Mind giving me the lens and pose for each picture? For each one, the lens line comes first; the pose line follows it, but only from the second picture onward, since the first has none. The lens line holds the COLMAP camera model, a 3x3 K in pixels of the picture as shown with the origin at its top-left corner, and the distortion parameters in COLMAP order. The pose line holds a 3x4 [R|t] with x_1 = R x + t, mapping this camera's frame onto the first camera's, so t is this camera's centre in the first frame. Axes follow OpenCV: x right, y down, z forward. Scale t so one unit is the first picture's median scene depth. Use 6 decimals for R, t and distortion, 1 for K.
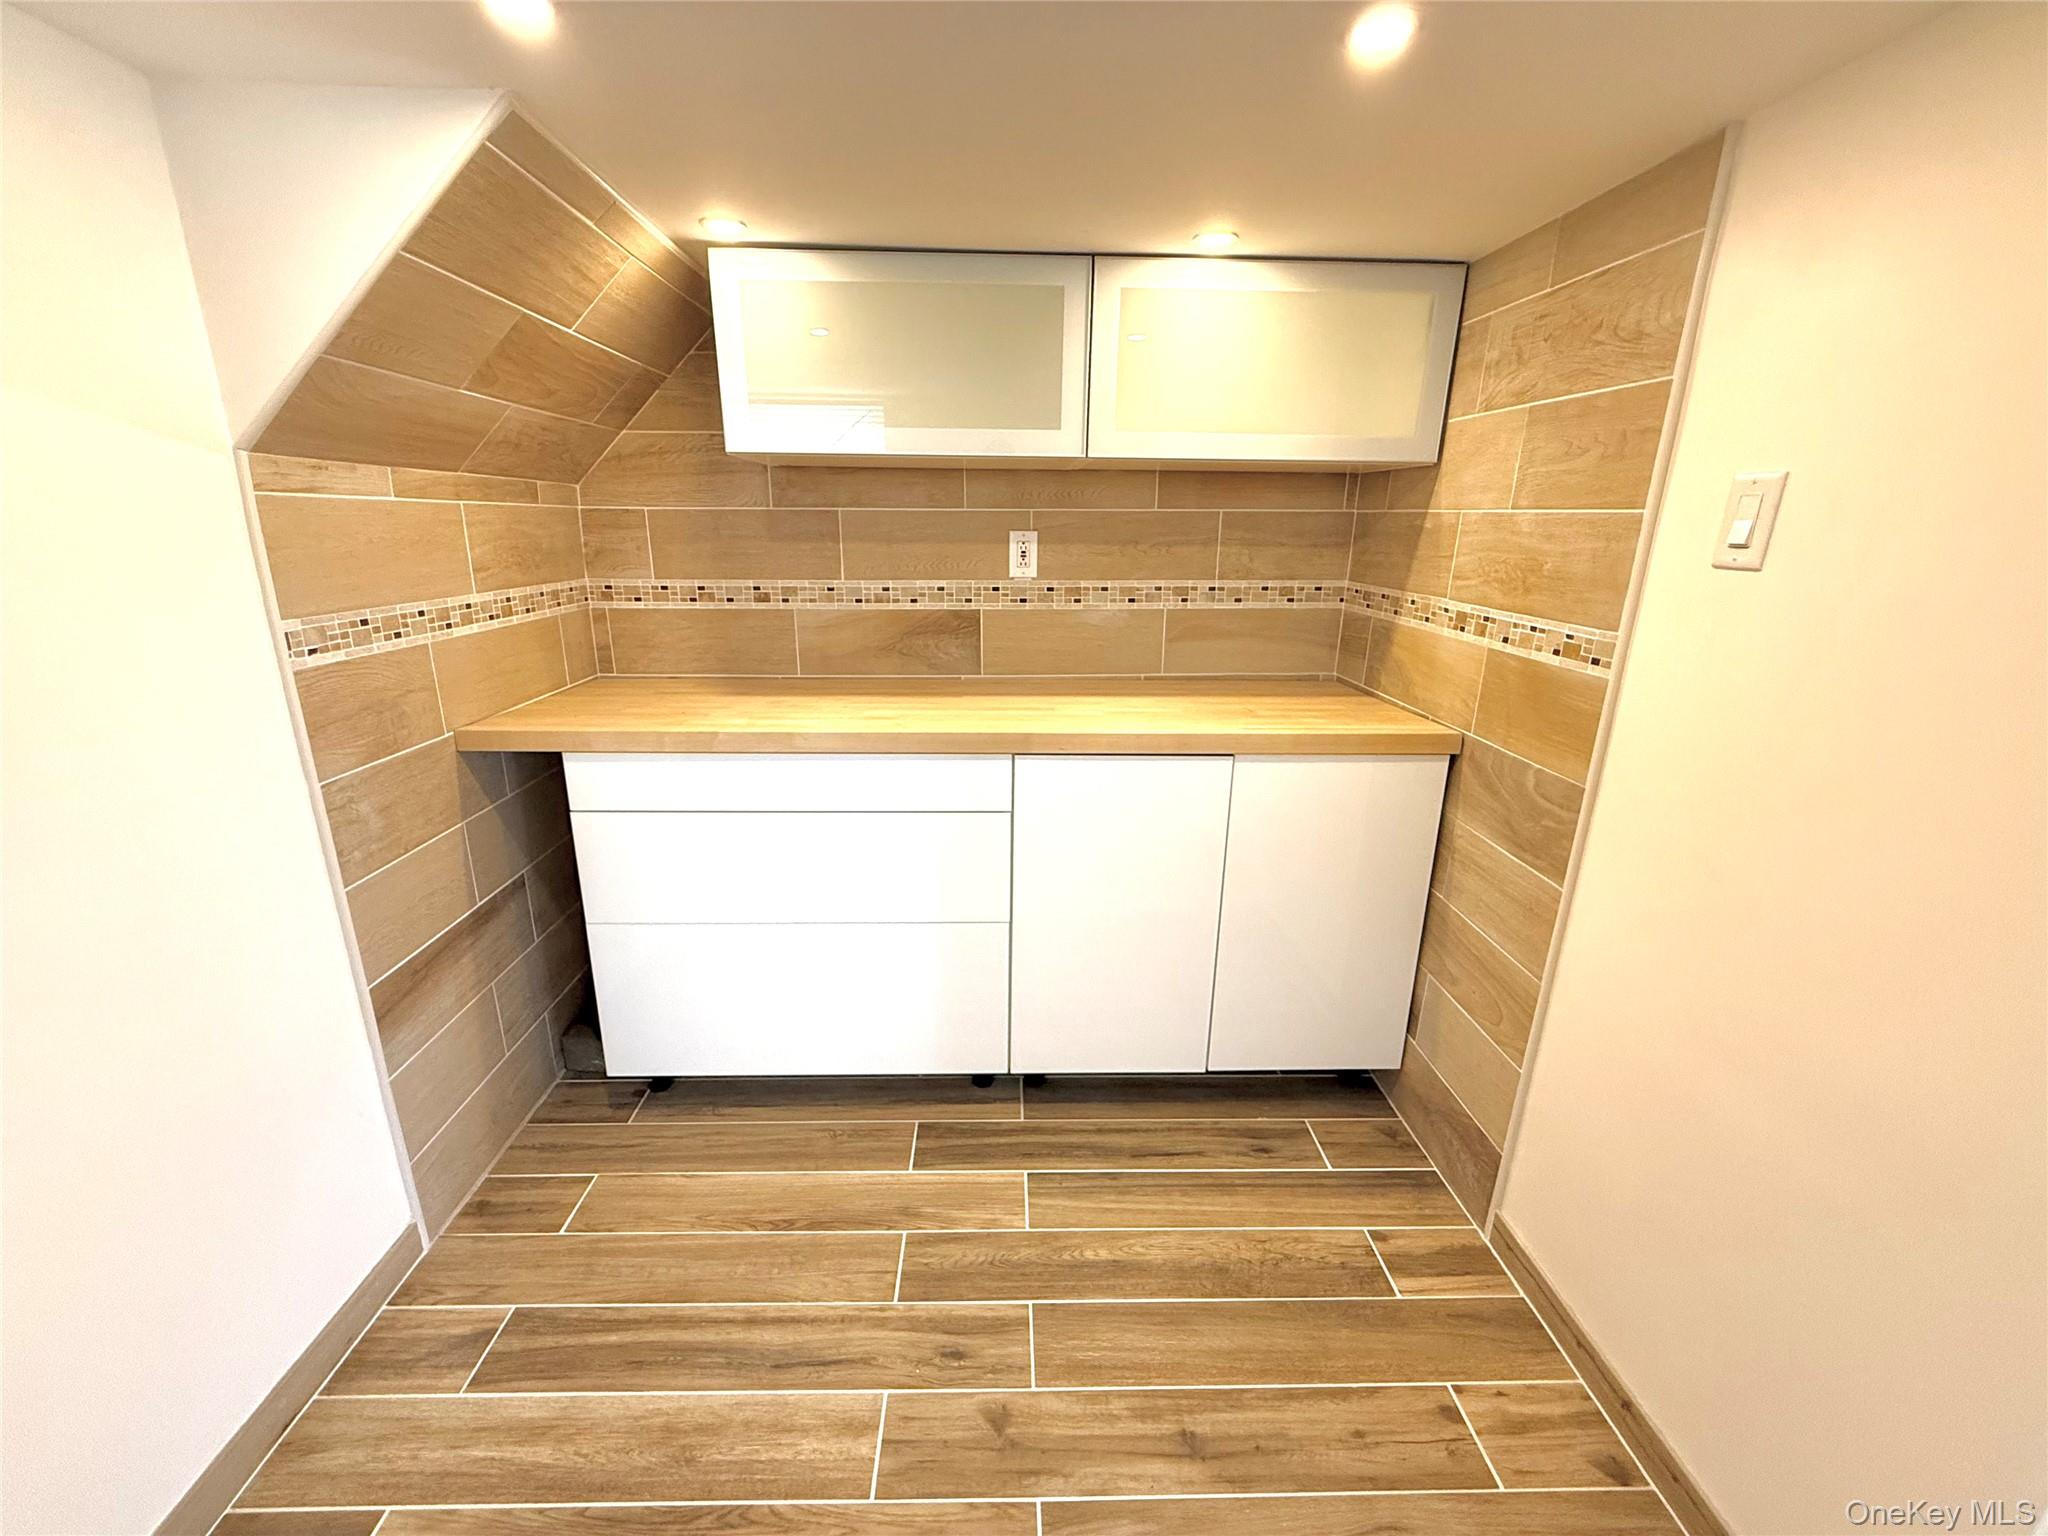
lens RADIAL K [[814.8, 0, 1019.3], [0, 814.8, 767.6], [0, 0, 1]] dist [0.001147, -0.000165]
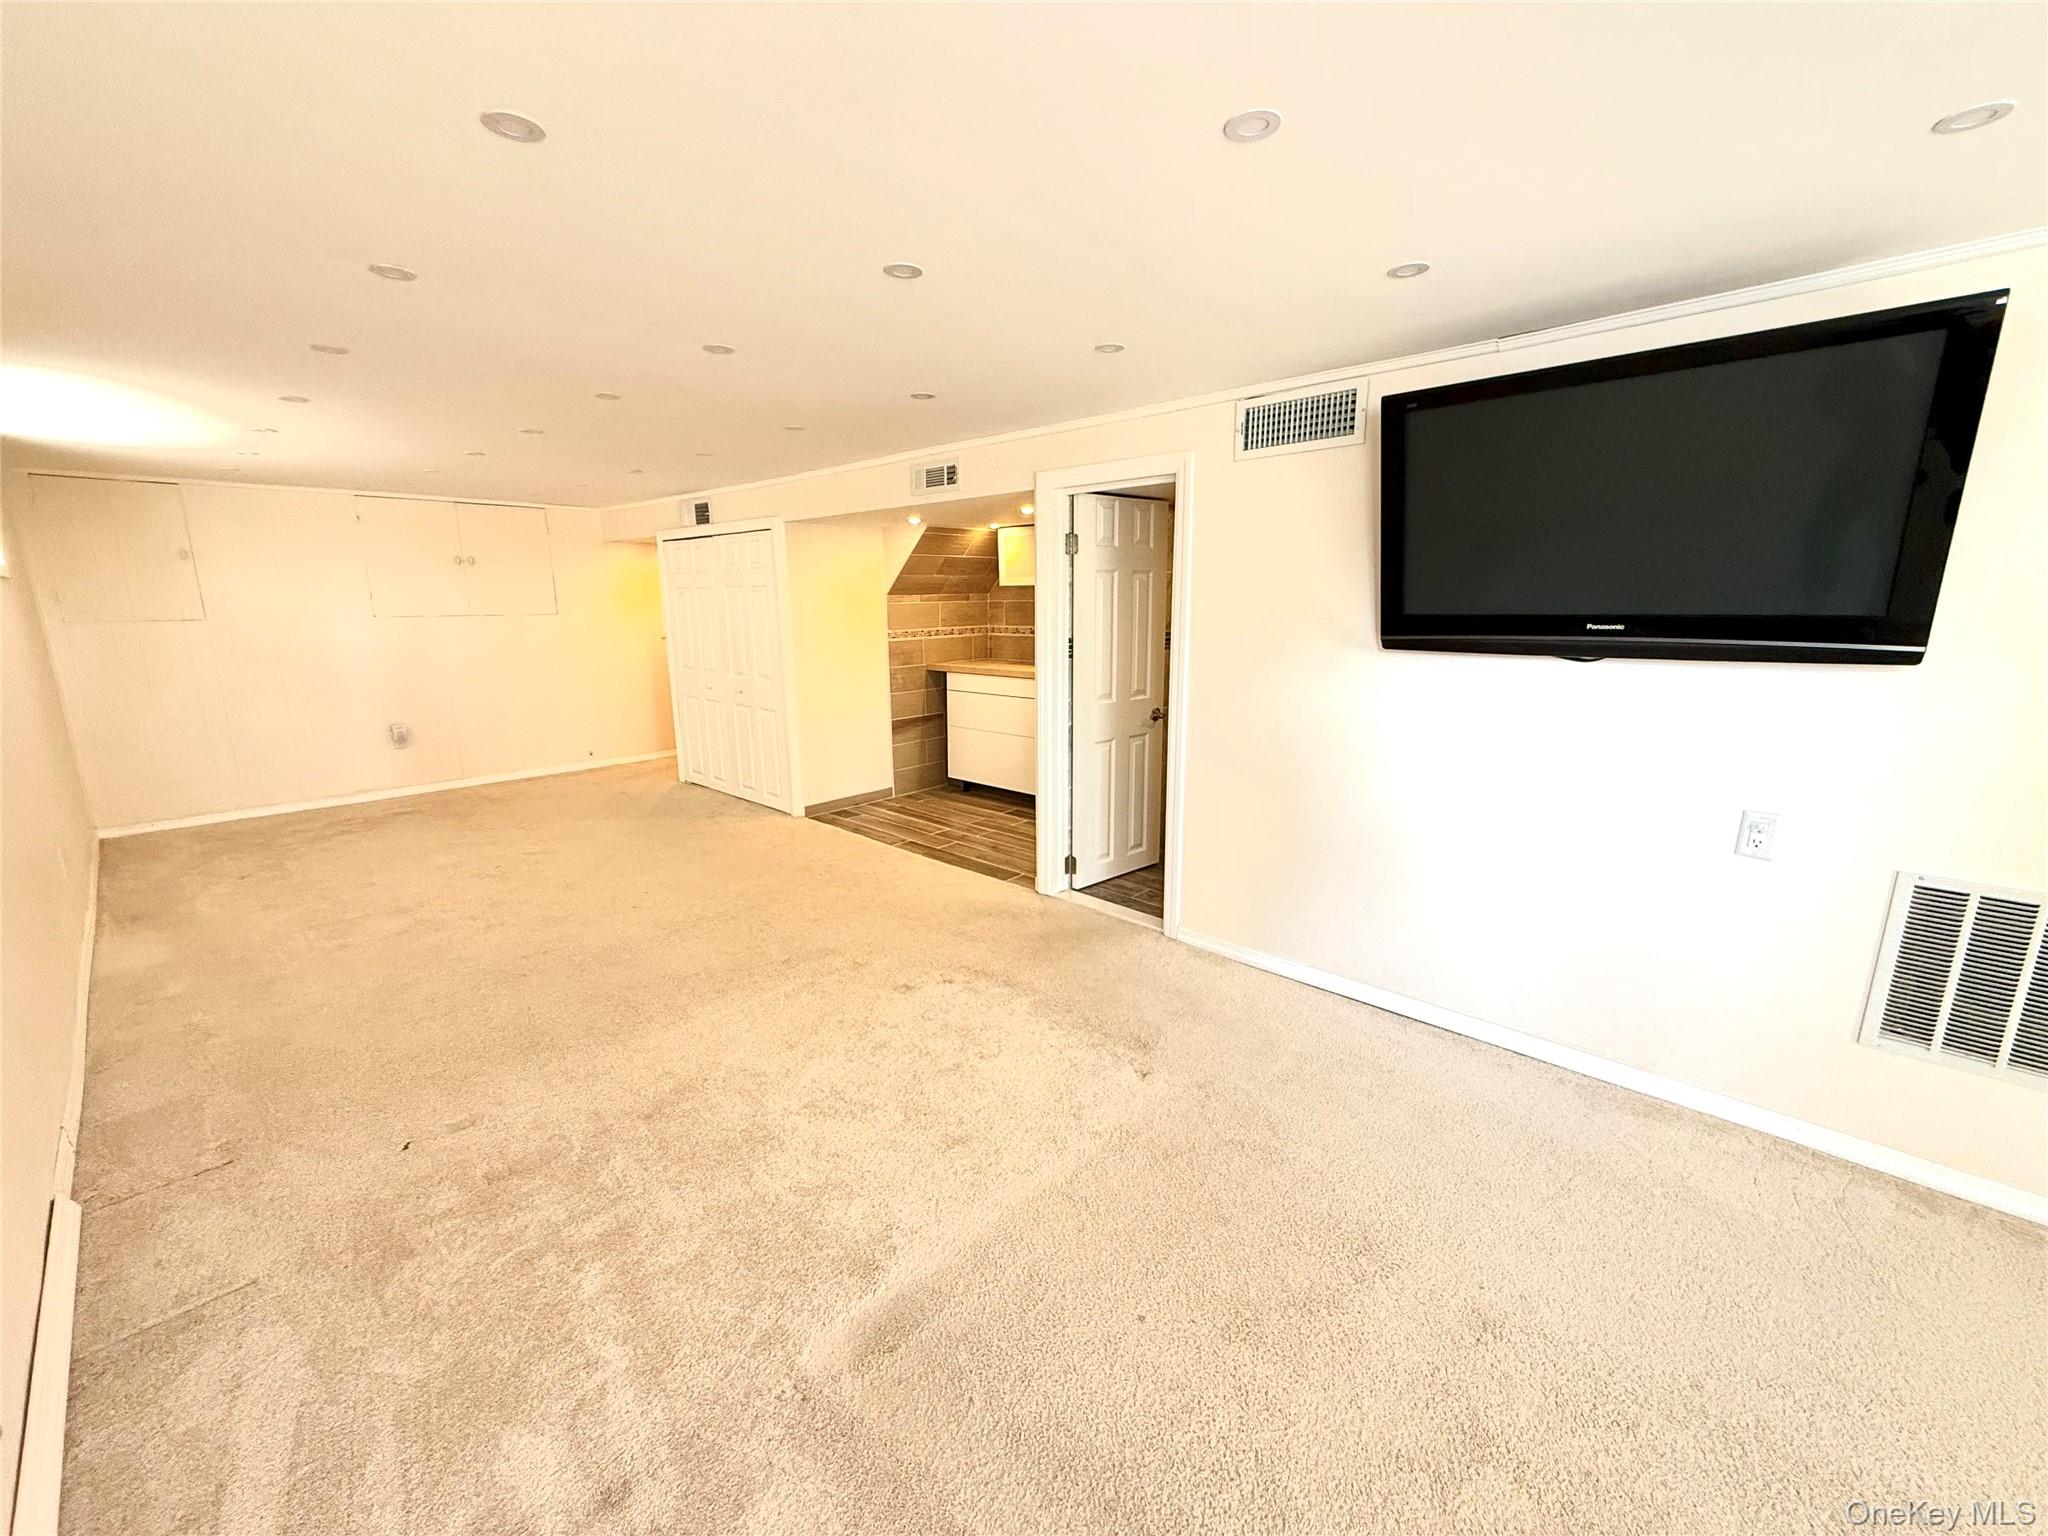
lens RADIAL K [[814.8, 0, 1019.3], [0, 814.8, 767.6], [0, 0, 1]] dist [0.001147, -0.000165]
pose [[0.713130, 0.125860, -0.689641, 2.335452], [-0.180281, 0.983591, -0.006915, 0.388605], [0.677454, 0.129260, 0.724119, -1.394753]]
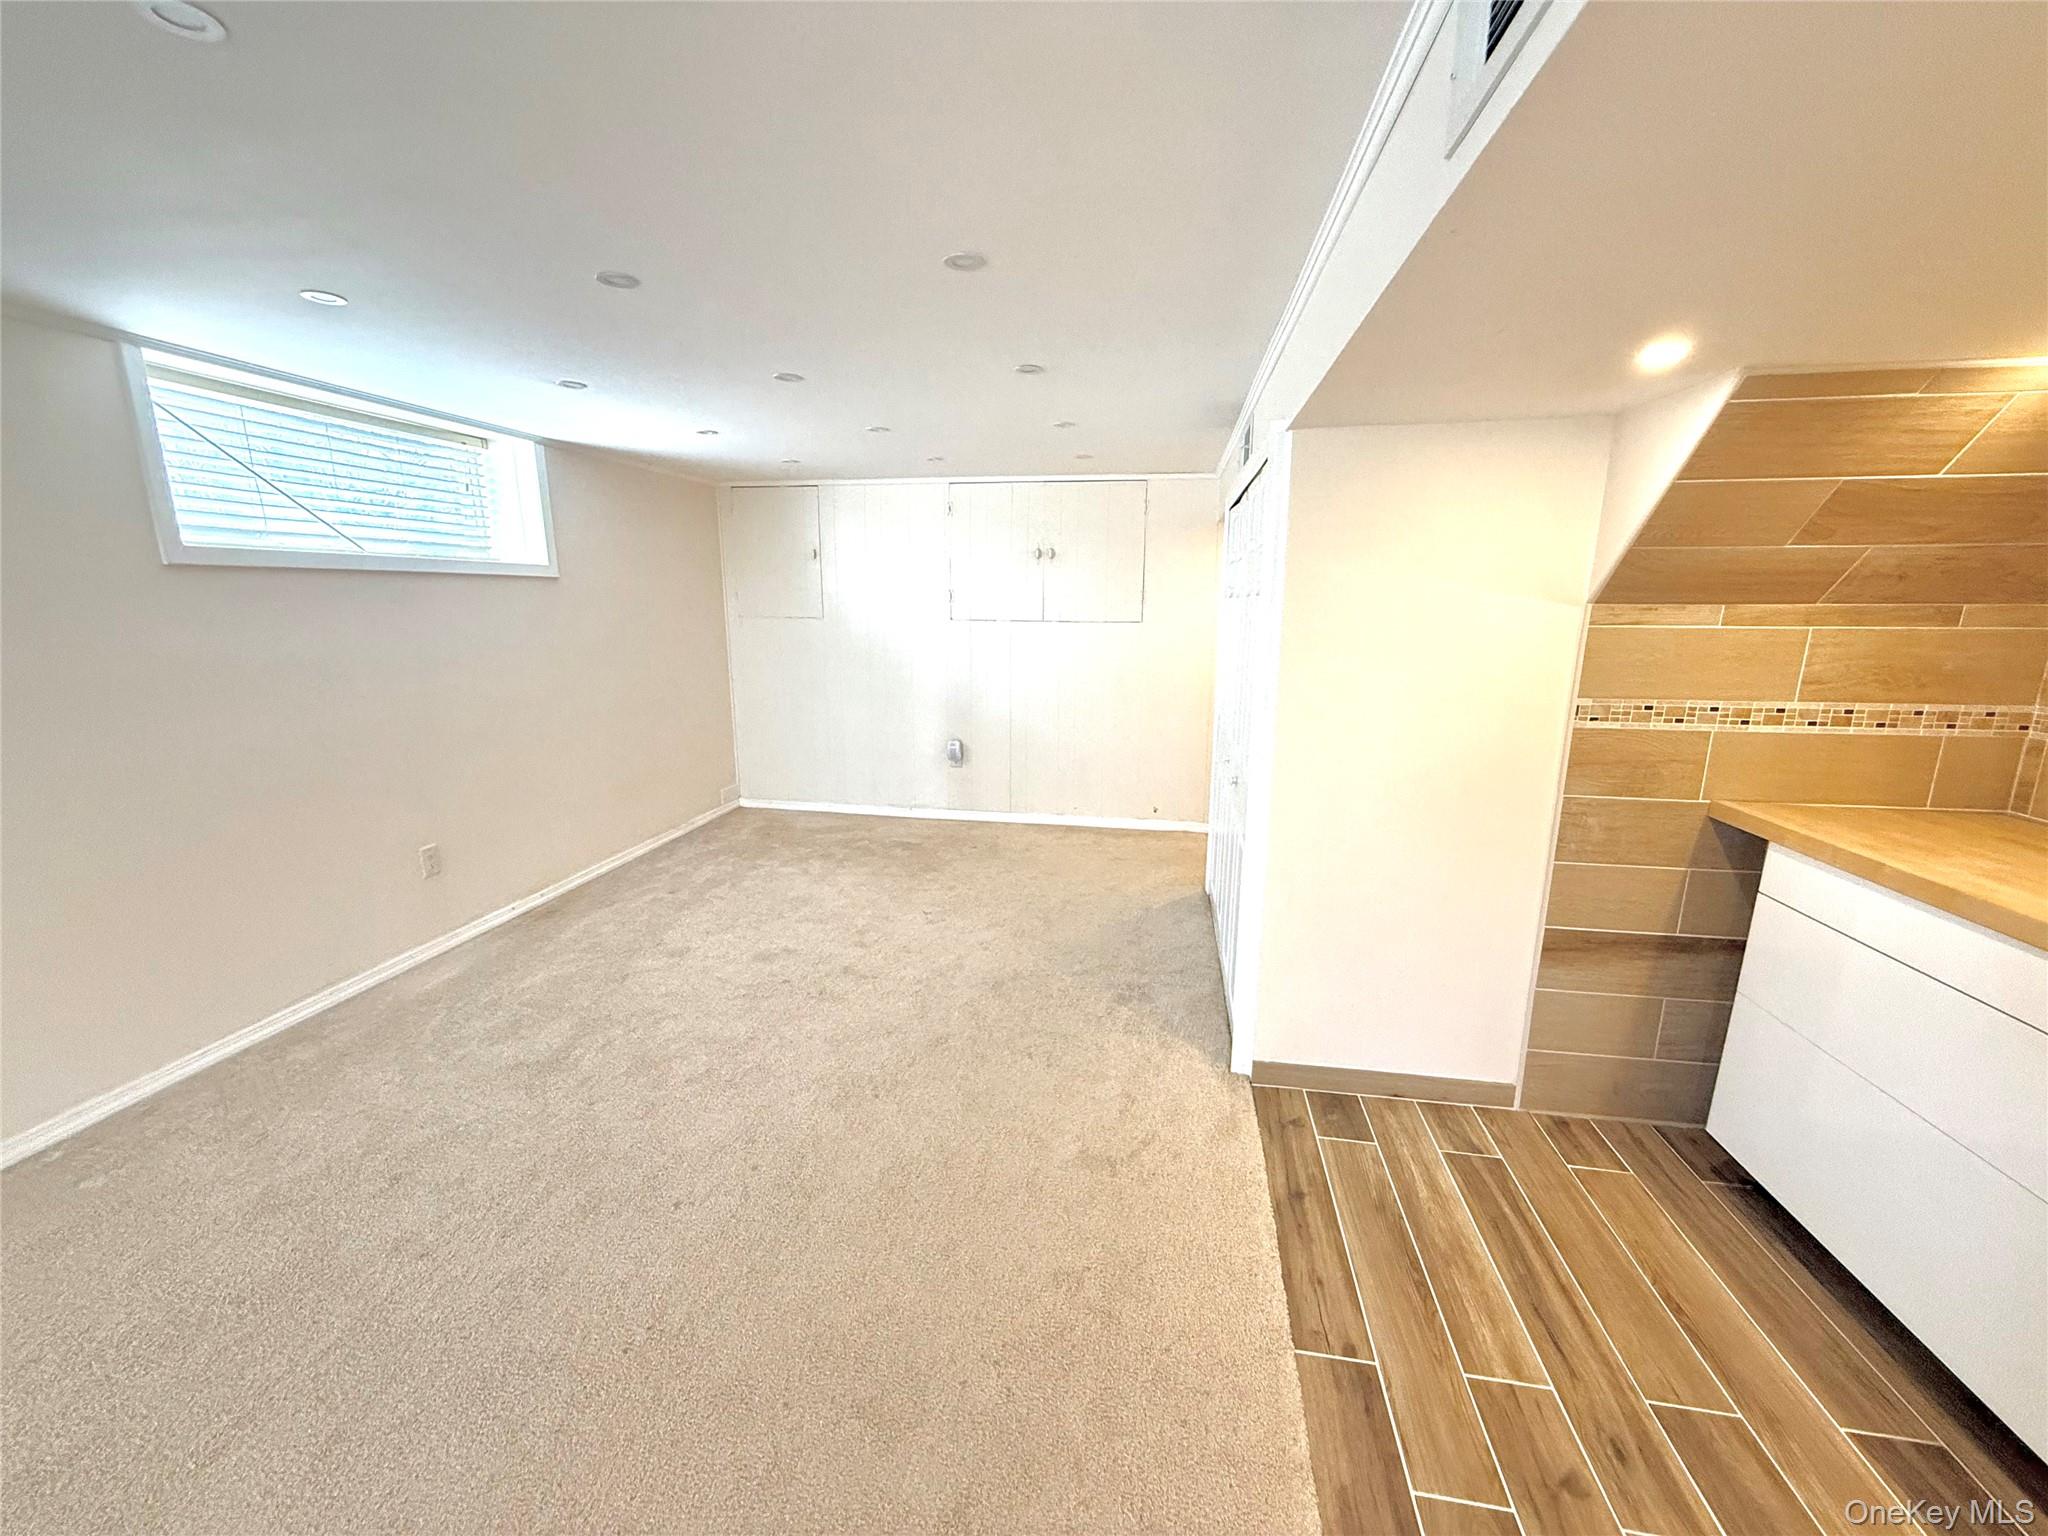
lens RADIAL K [[814.8, 0, 1019.3], [0, 814.8, 767.6], [0, 0, 1]] dist [0.001147, -0.000165]
pose [[-0.201520, 0.184553, -0.961941, 0.811477], [-0.282547, 0.929388, 0.237499, -0.097025], [0.937847, 0.319654, -0.135146, 0.144669]]
